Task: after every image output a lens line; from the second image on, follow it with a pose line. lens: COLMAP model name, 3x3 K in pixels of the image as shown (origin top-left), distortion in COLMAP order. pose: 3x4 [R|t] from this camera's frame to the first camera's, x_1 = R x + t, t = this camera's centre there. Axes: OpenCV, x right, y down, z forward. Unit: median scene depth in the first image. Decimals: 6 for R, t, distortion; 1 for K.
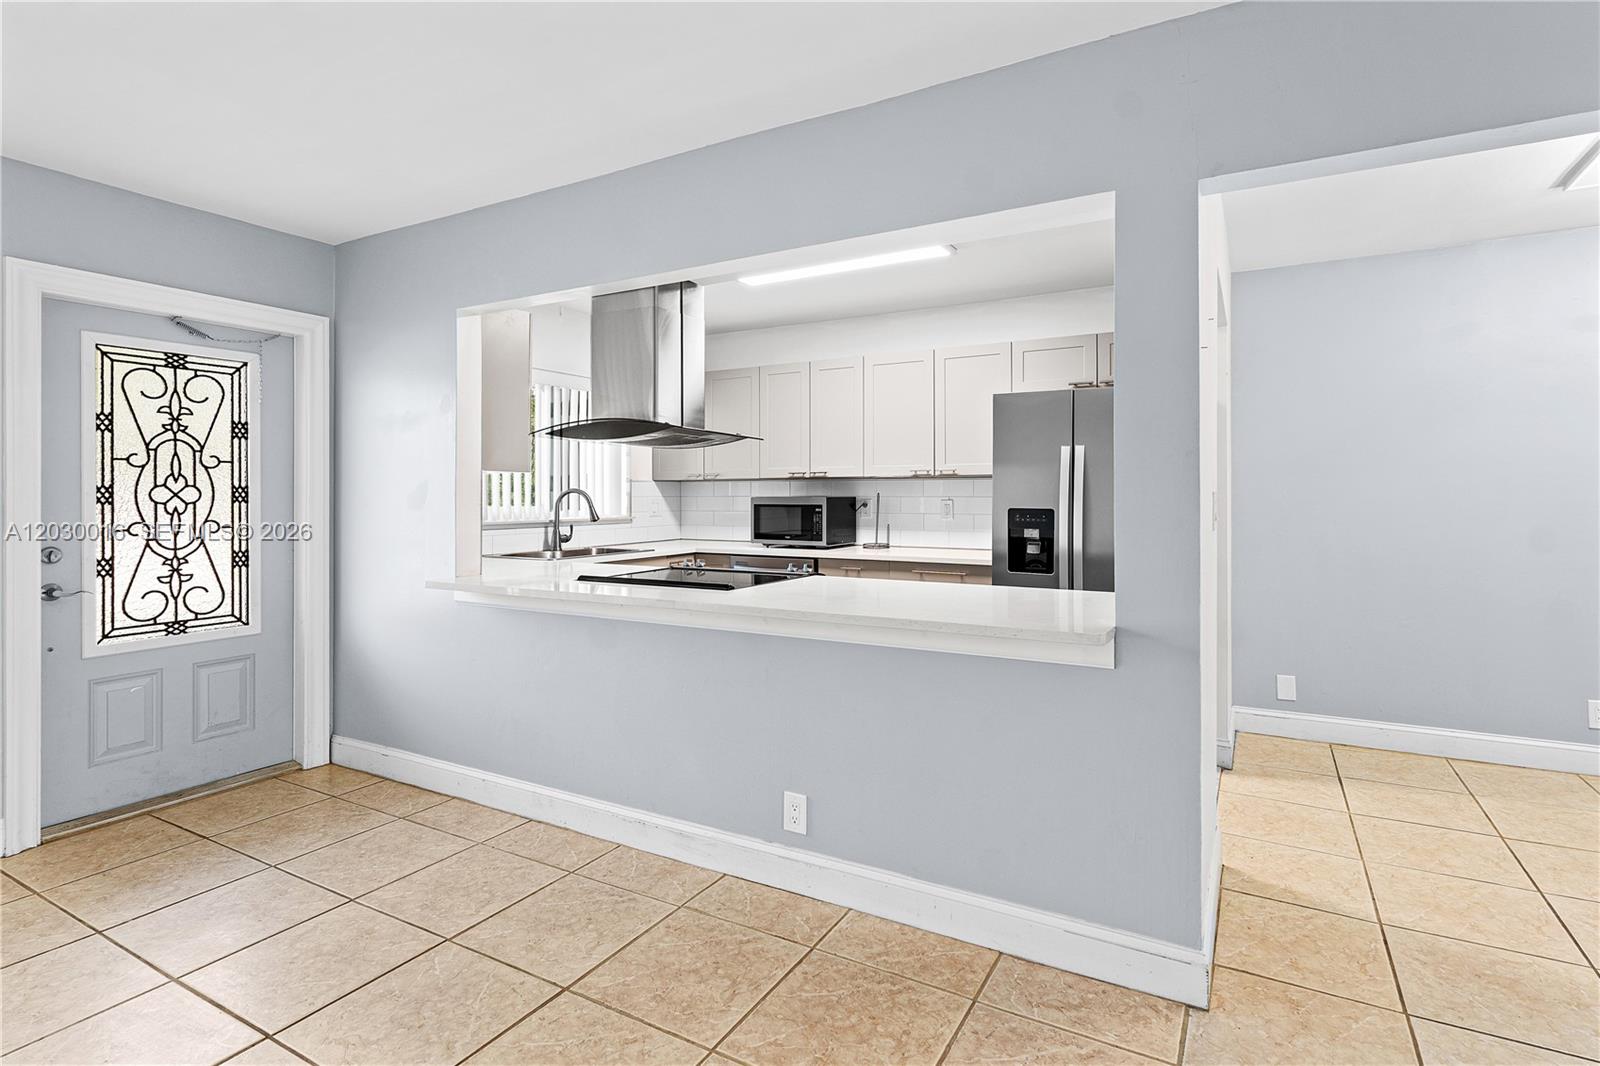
lens RADIAL K [[790.9, 0, 827.8], [0, 790.9, 494.0], [0, 0, 1]] dist [0.006208, 0.000336]
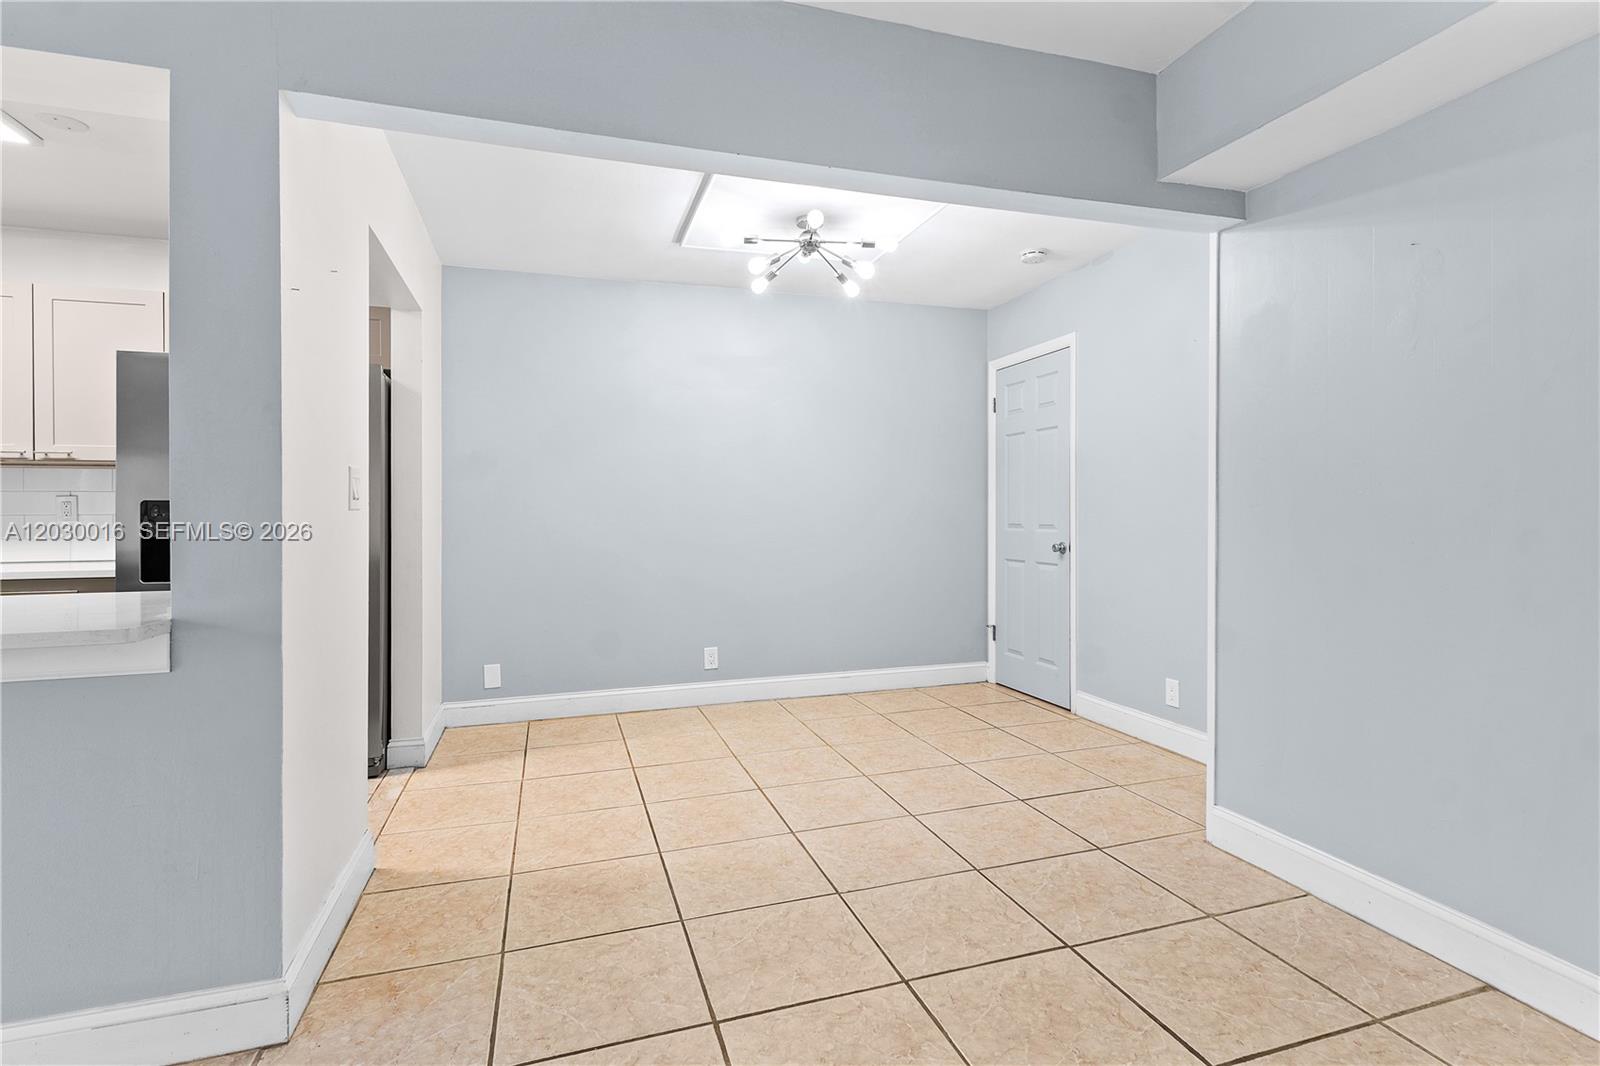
lens RADIAL K [[790.9, 0, 809.4], [0, 790.9, 520.7], [0, 0, 1]] dist [0.006208, 0.000336]
pose [[0.681055, -0.009207, 0.732174, 0.157488], [0.000397, 0.999925, 0.012205, 0.043494], [-0.732232, -0.008022, 0.681008, -0.009305]]
